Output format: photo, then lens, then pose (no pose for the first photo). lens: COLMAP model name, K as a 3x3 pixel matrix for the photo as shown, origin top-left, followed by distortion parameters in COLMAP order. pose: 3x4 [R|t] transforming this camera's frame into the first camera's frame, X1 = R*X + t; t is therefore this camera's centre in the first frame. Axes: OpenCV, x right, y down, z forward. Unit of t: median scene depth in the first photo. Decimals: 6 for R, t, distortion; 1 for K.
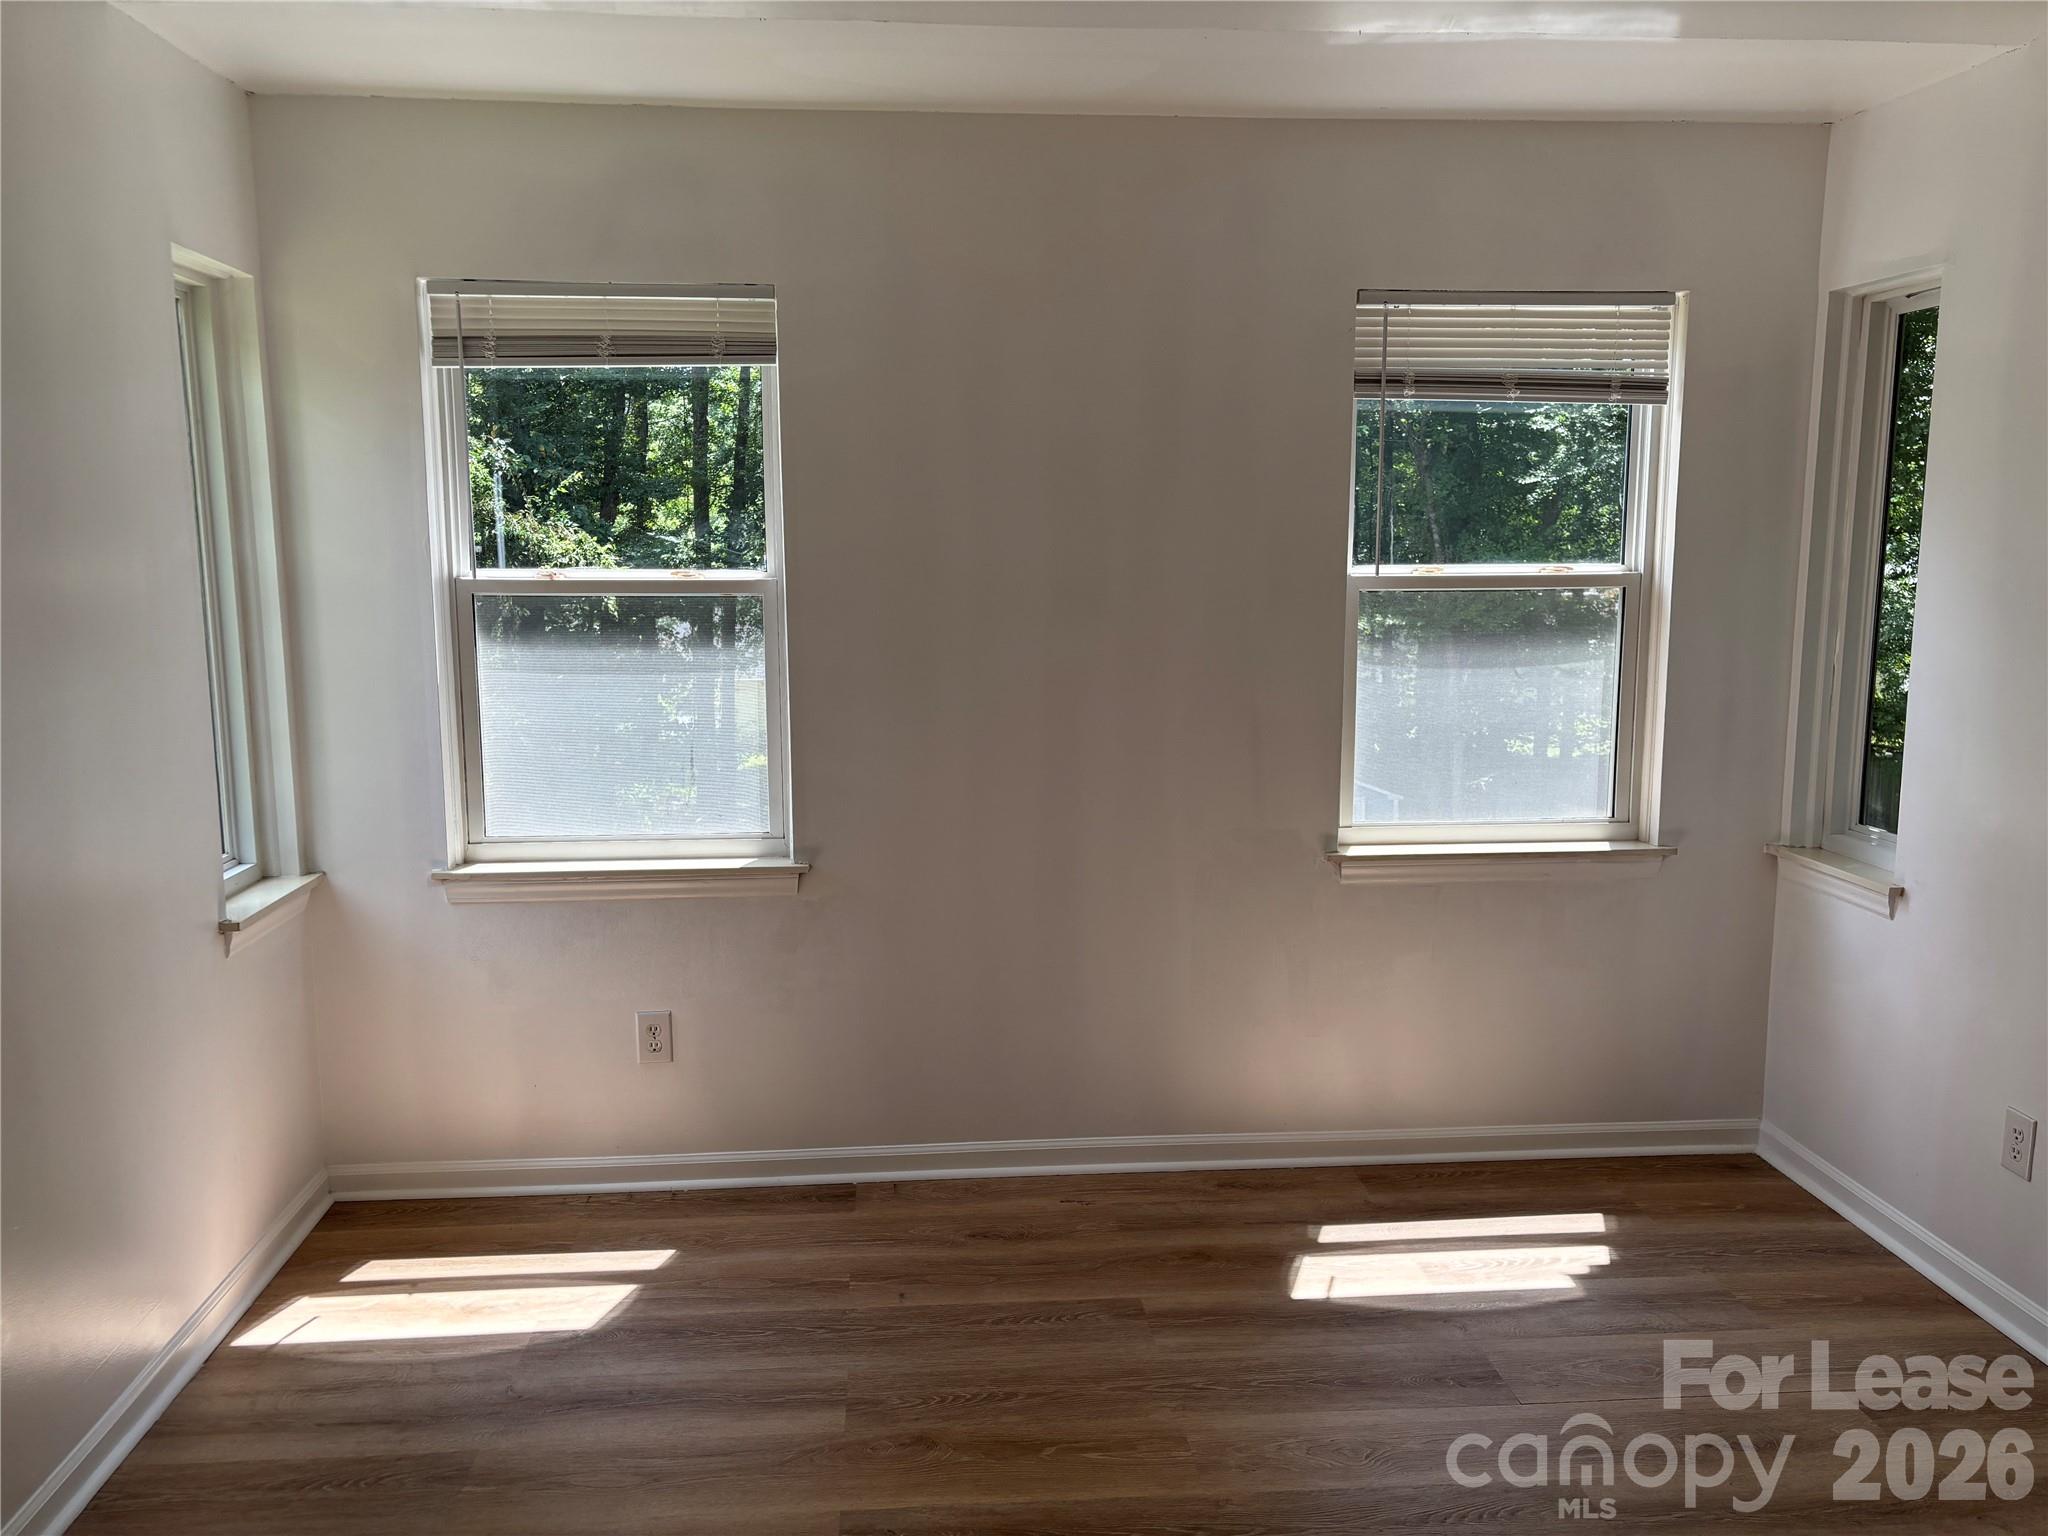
lens RADIAL K [[1573.6, 0, 1024.0], [0, 1573.6, 768.0], [0, 0, 1]] dist [0.046059, -0.061666]
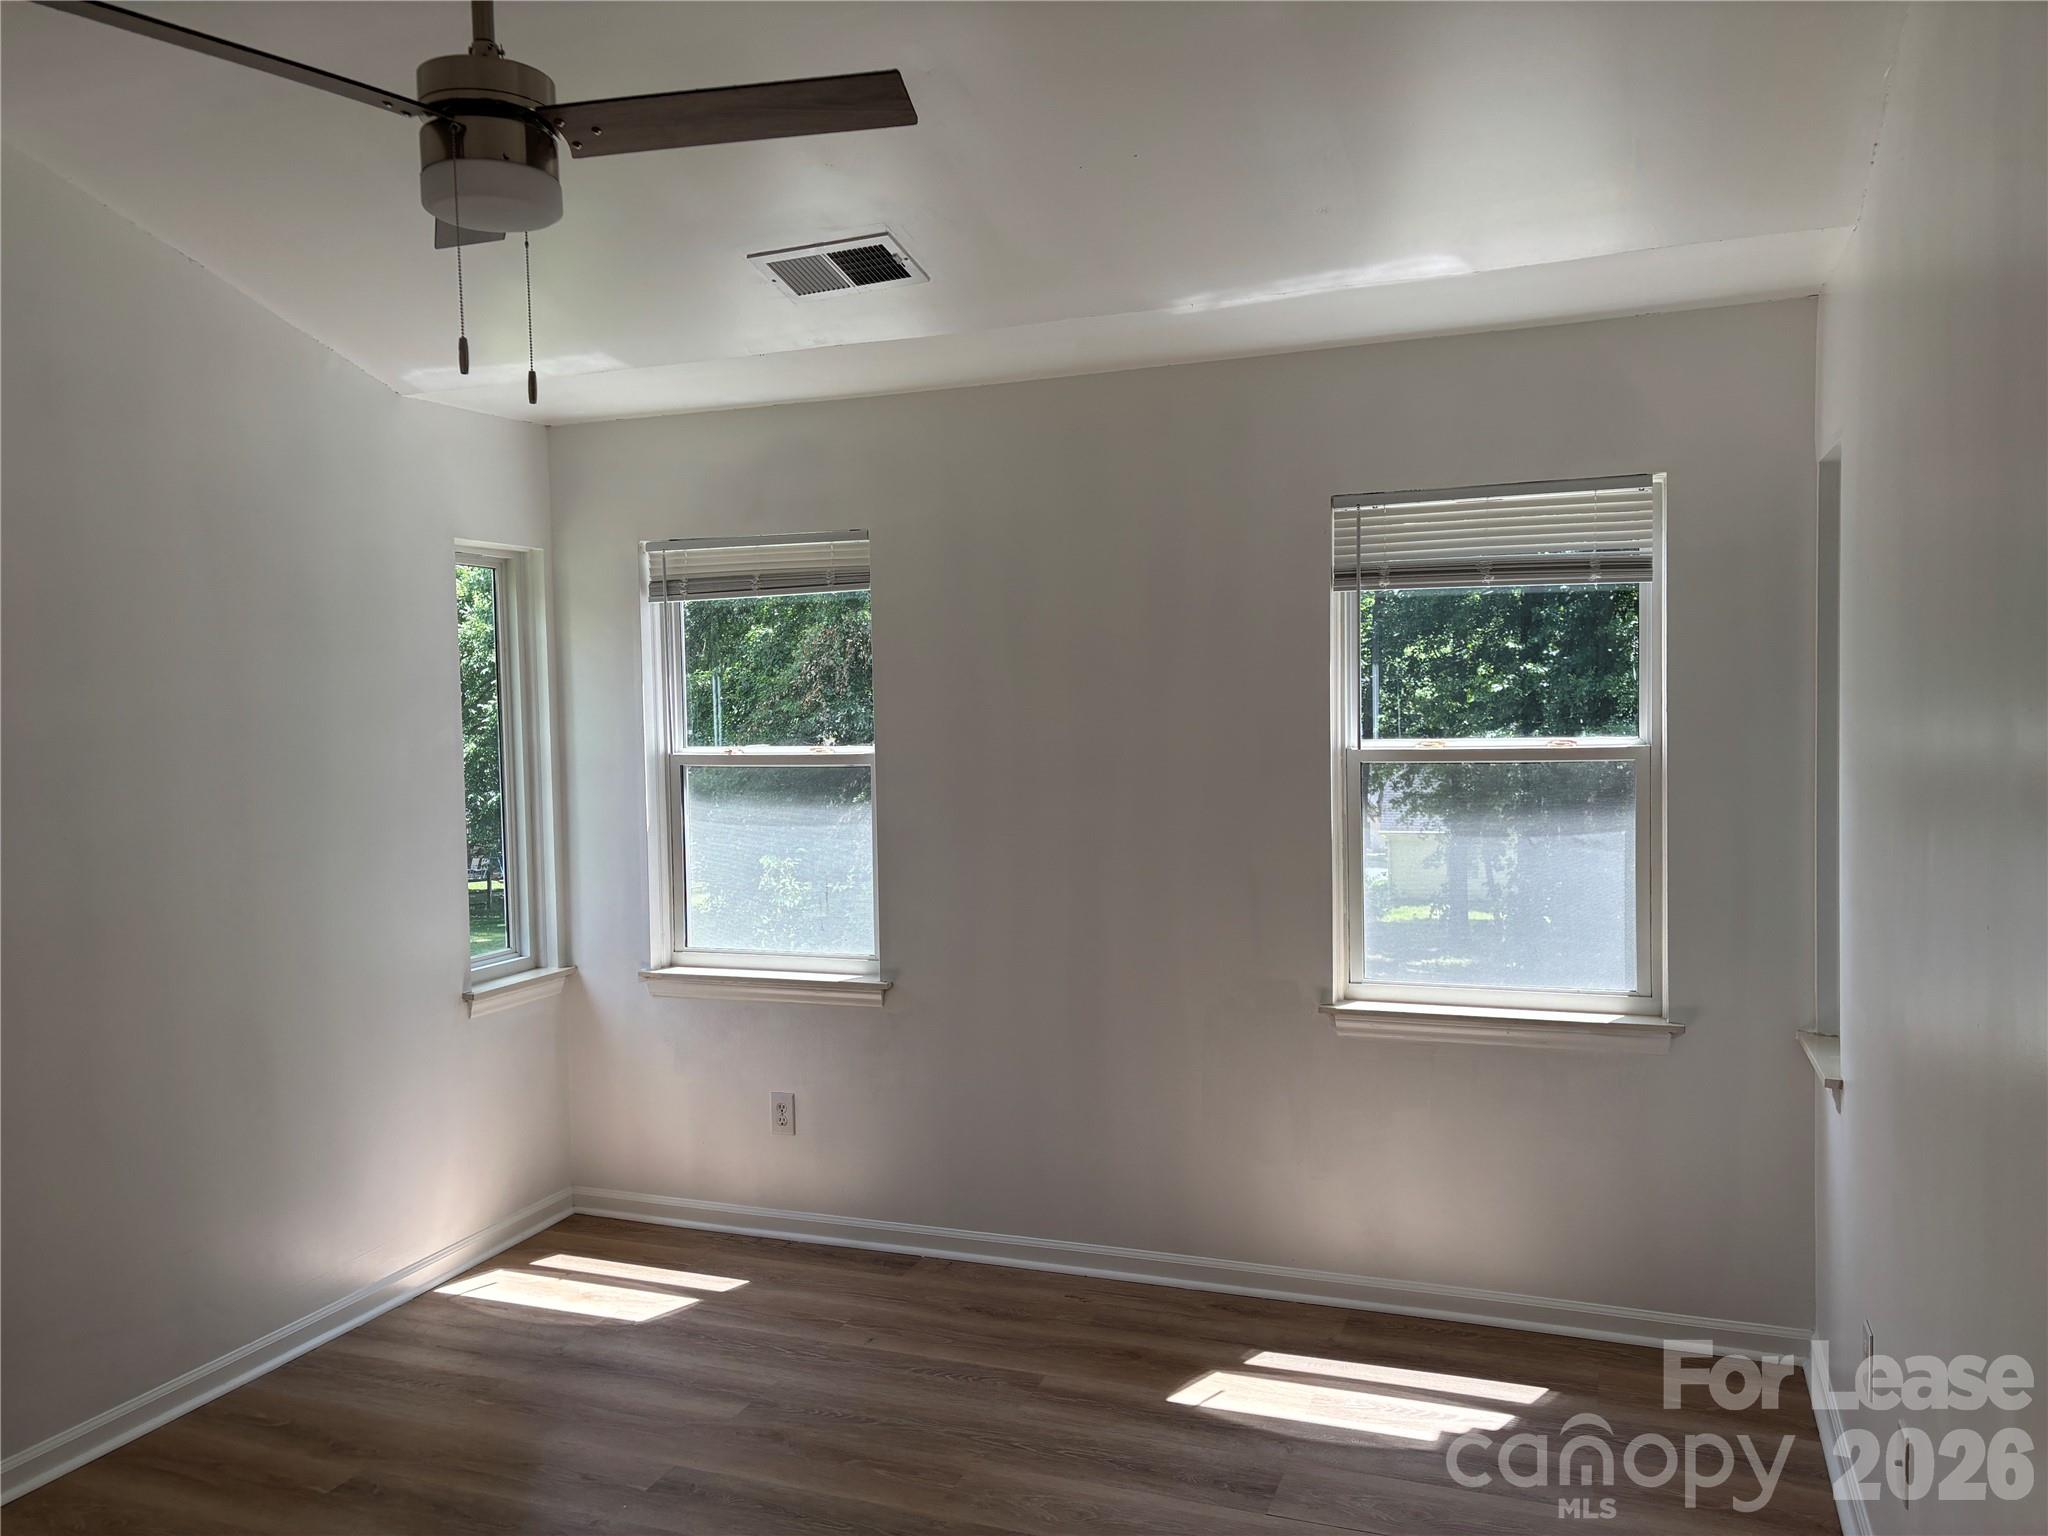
lens RADIAL K [[1573.6, 0, 1024.0], [0, 1573.6, 768.0], [0, 0, 1]] dist [0.046059, -0.061666]
pose [[0.896268, 0.003037, -0.443503, 0.521516], [-0.047056, 0.994983, -0.088282, -0.002513], [0.441010, 0.099994, 0.891915, -0.072856]]
